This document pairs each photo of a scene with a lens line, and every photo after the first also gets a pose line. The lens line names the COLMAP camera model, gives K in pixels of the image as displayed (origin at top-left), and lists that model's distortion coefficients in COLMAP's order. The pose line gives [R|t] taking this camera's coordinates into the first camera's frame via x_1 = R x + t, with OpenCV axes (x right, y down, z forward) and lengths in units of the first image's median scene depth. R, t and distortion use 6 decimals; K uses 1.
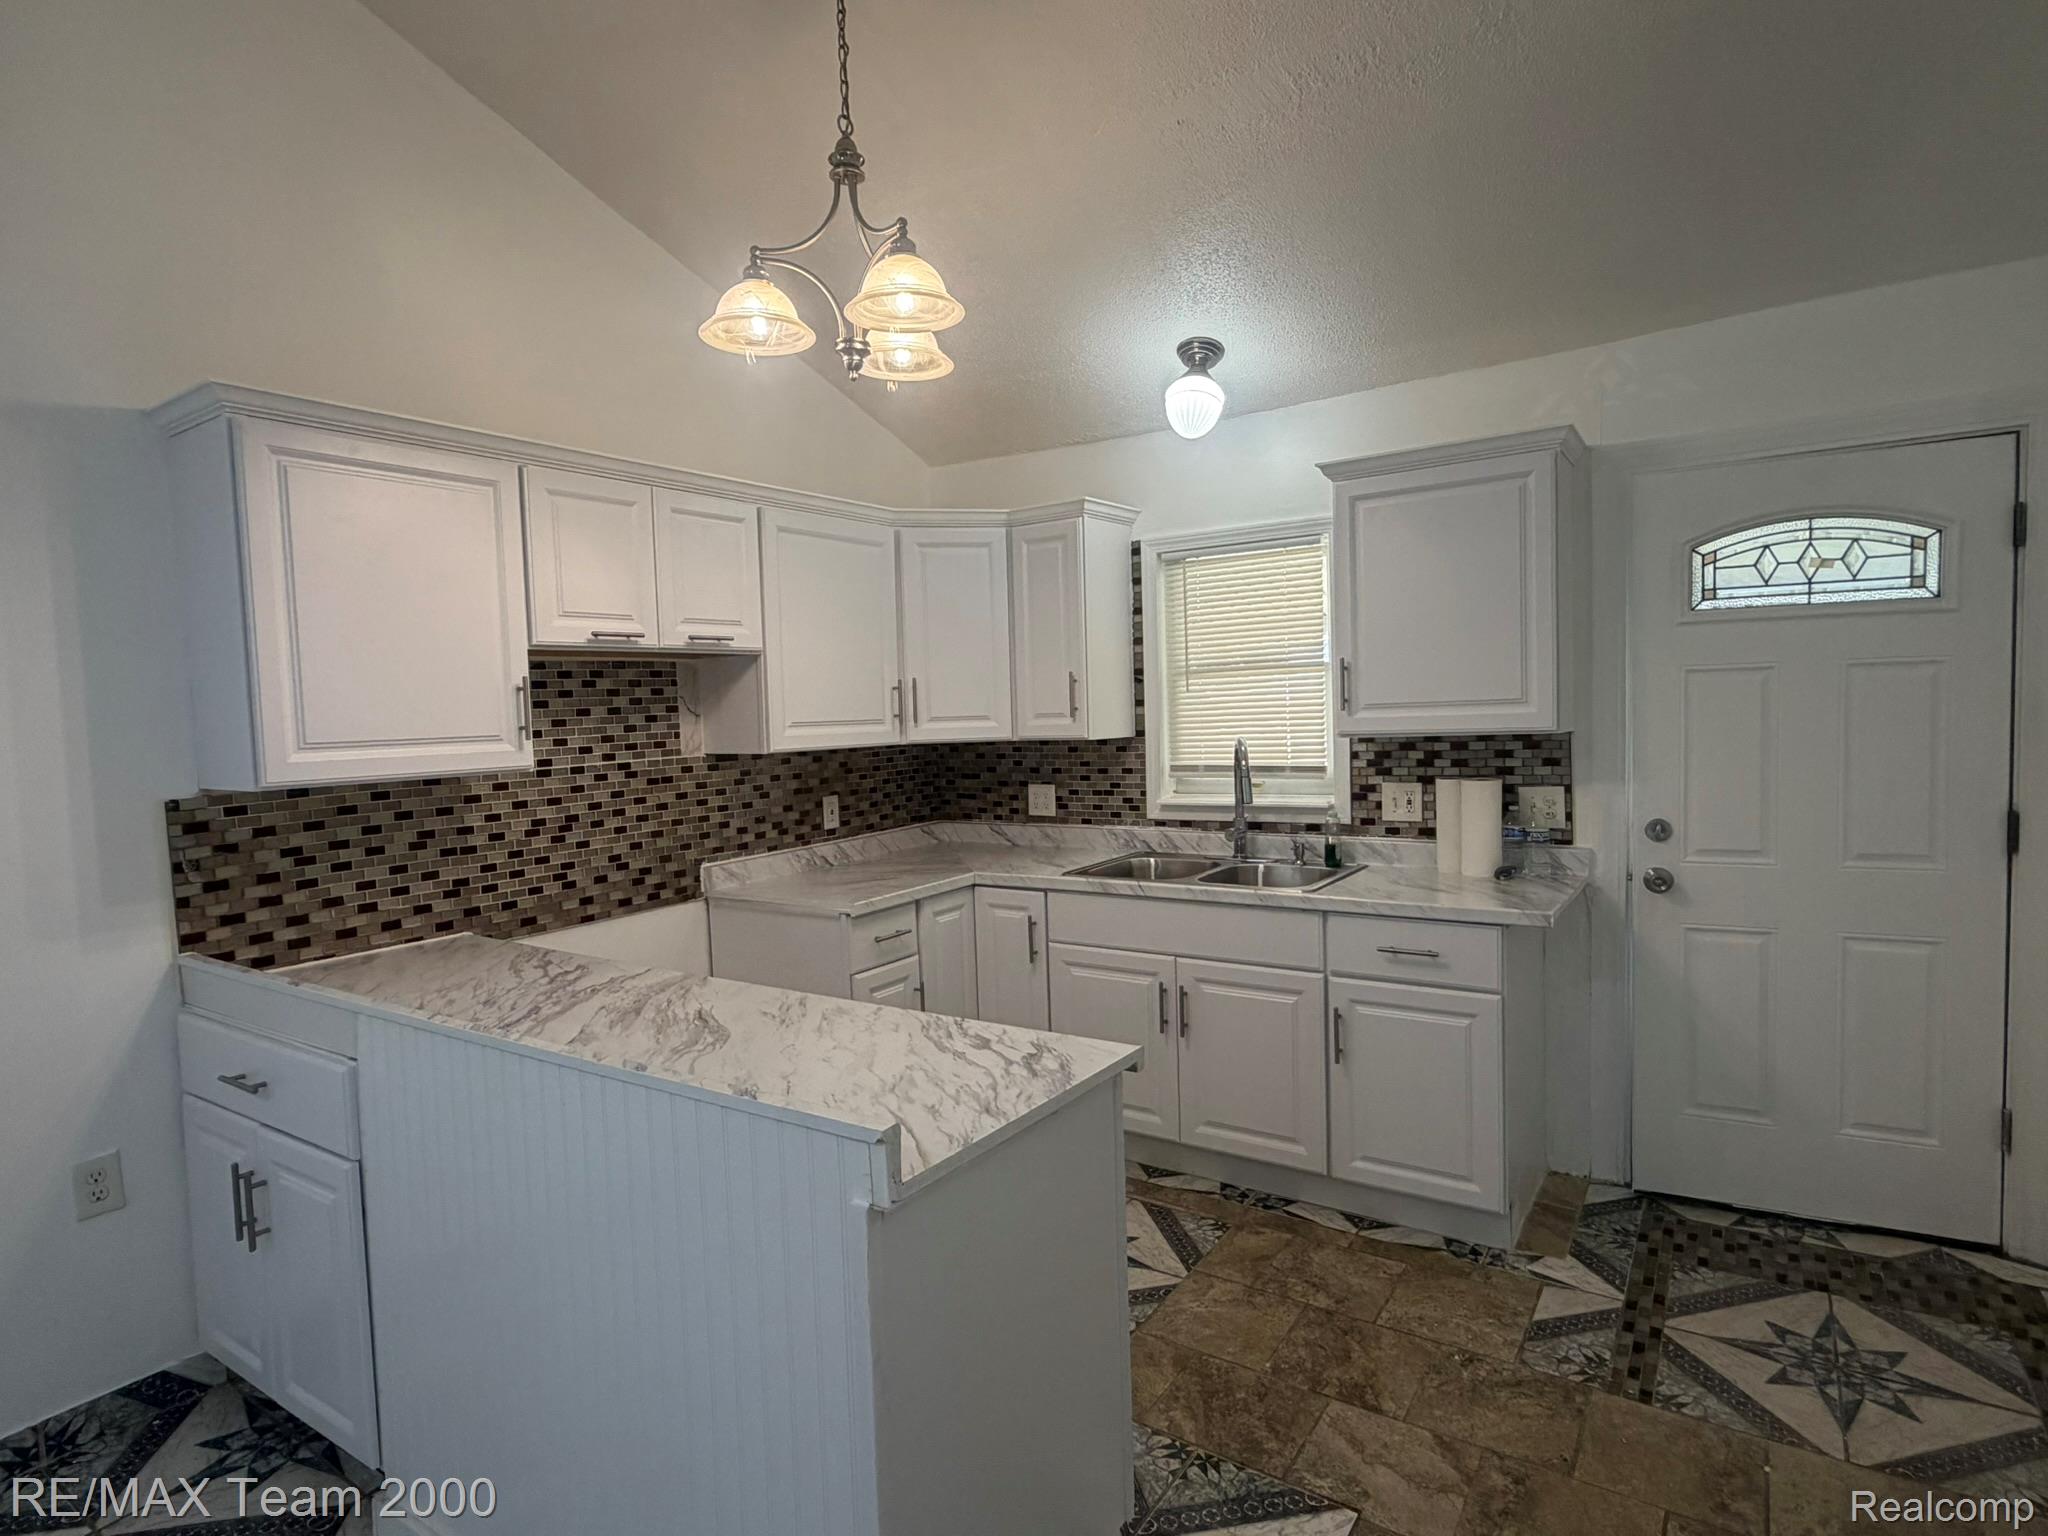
lens RADIAL K [[1092.2, 0, 1021.8], [0, 1092.2, 768.8], [0, 0, 1]] dist [-0.001584, -0.001753]
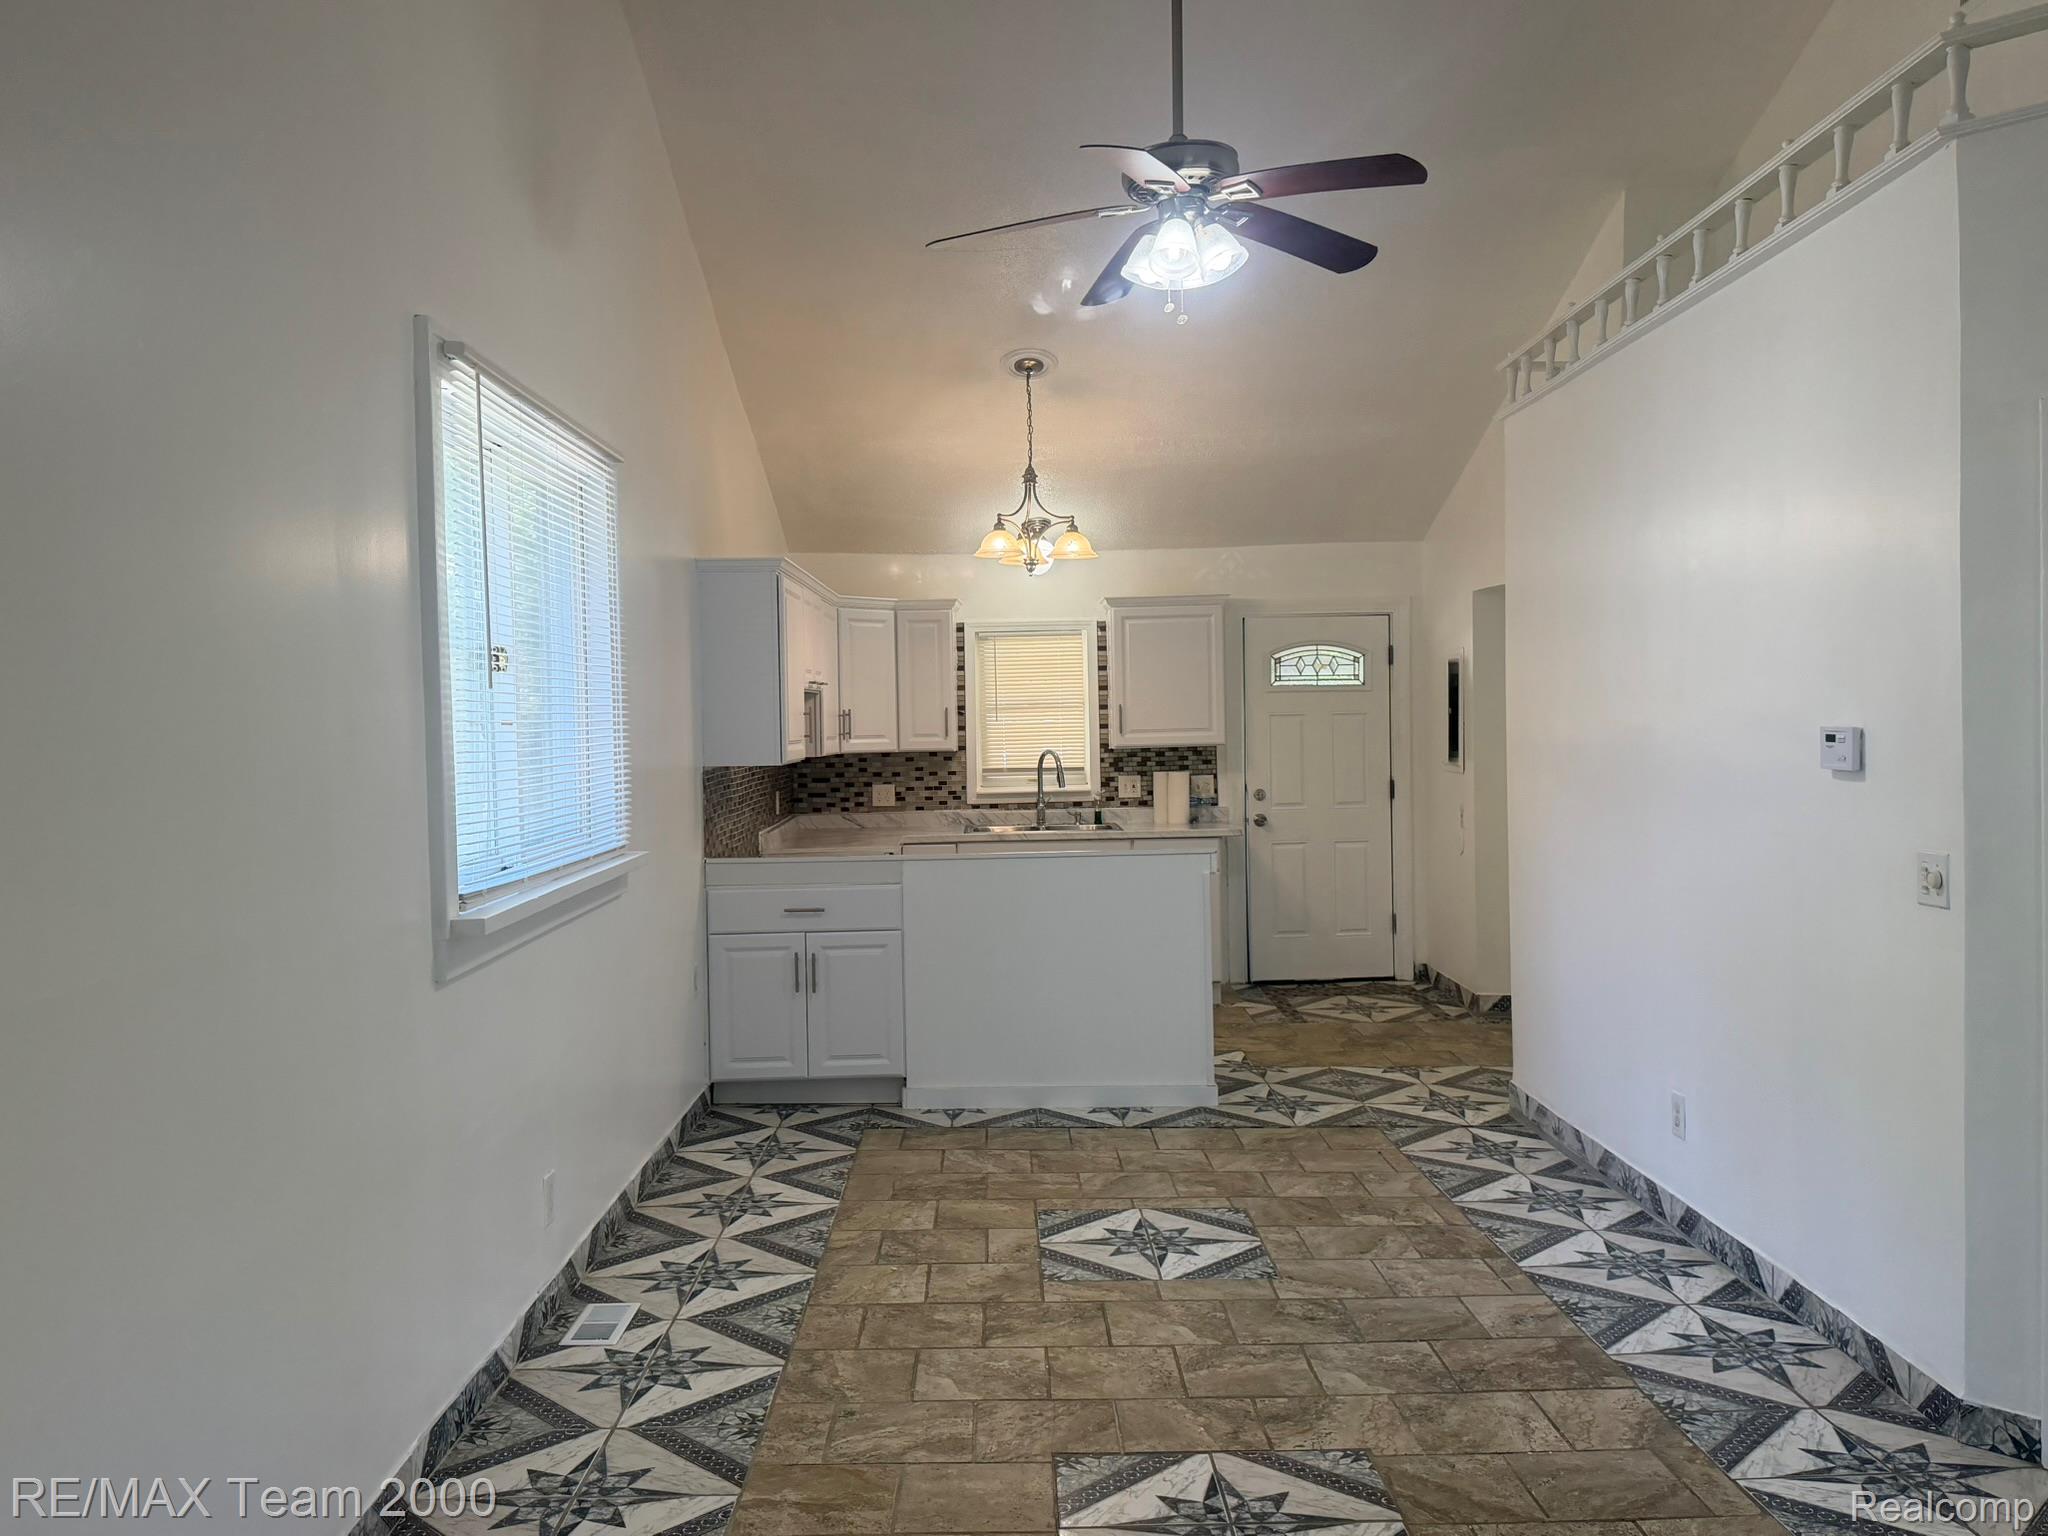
lens RADIAL K [[1605.6, 0, 1016.4], [0, 1605.6, 757.6], [0, 0, 1]] dist [0.066470, -0.043187]
pose [[0.821275, 0.002774, 0.570526, -1.304481], [0.024261, 0.998914, -0.039780, 0.084617], [-0.570017, 0.046512, 0.820315, -1.037010]]
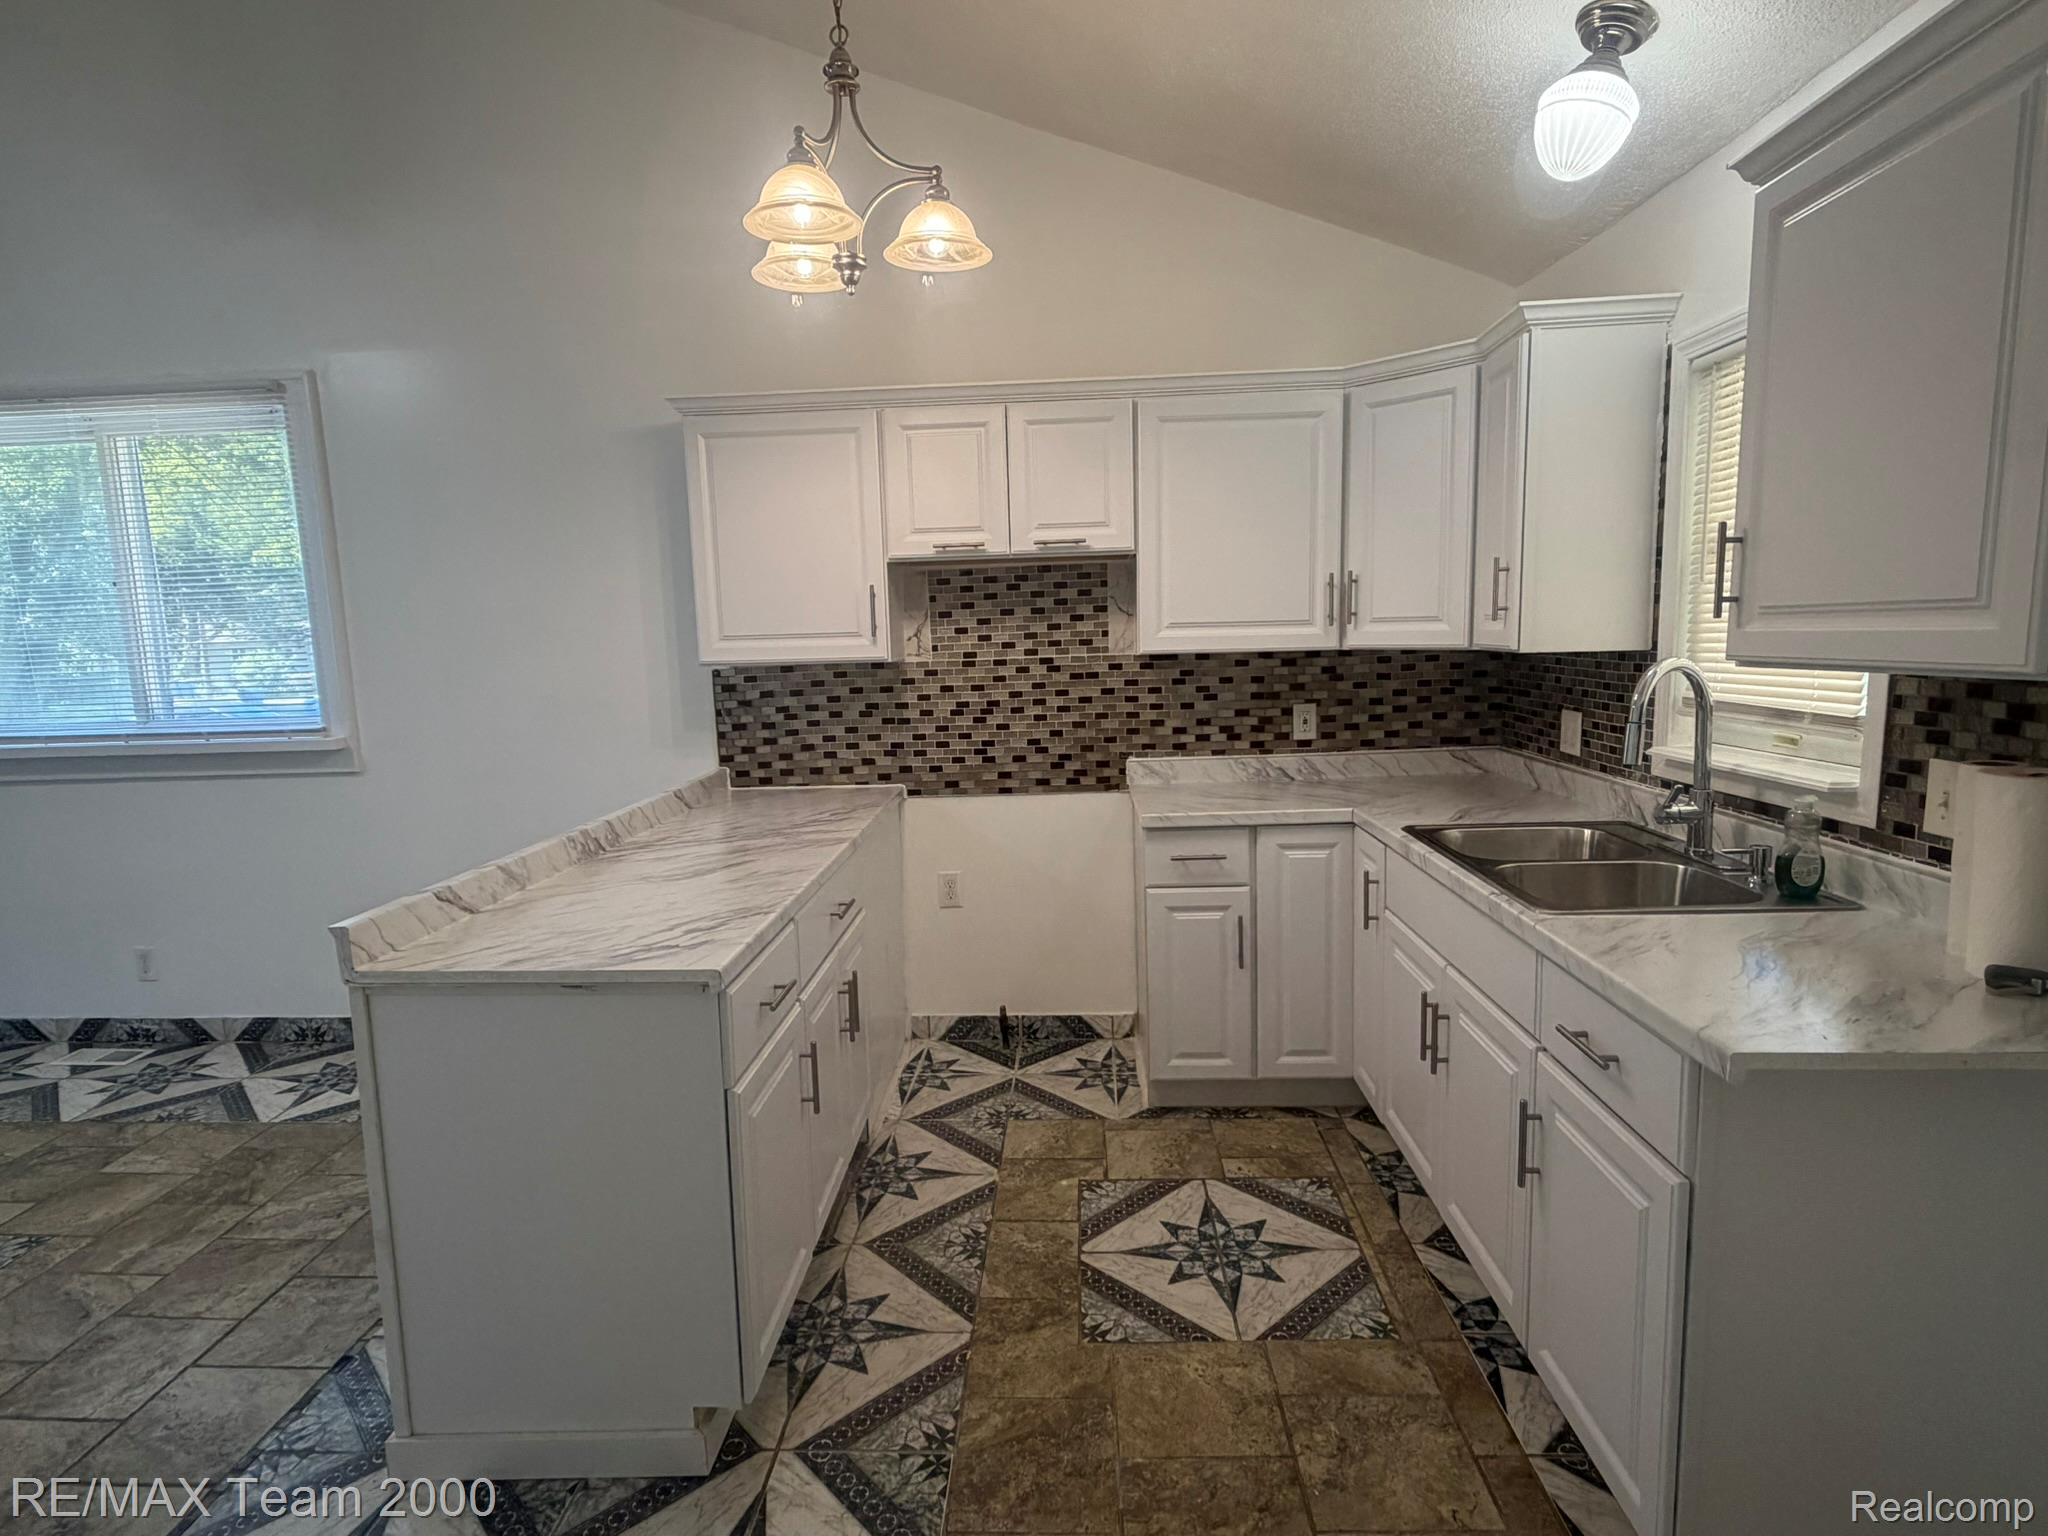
lens RADIAL K [[1092.2, 0, 1021.4], [0, 1092.2, 770.3], [0, 0, 1]] dist [-0.001584, -0.001753]
pose [[0.521409, 0.128980, -0.843502, 0.560822], [-0.038690, 0.991067, 0.127628, -0.032006], [0.852429, -0.033911, 0.521742, 0.383039]]
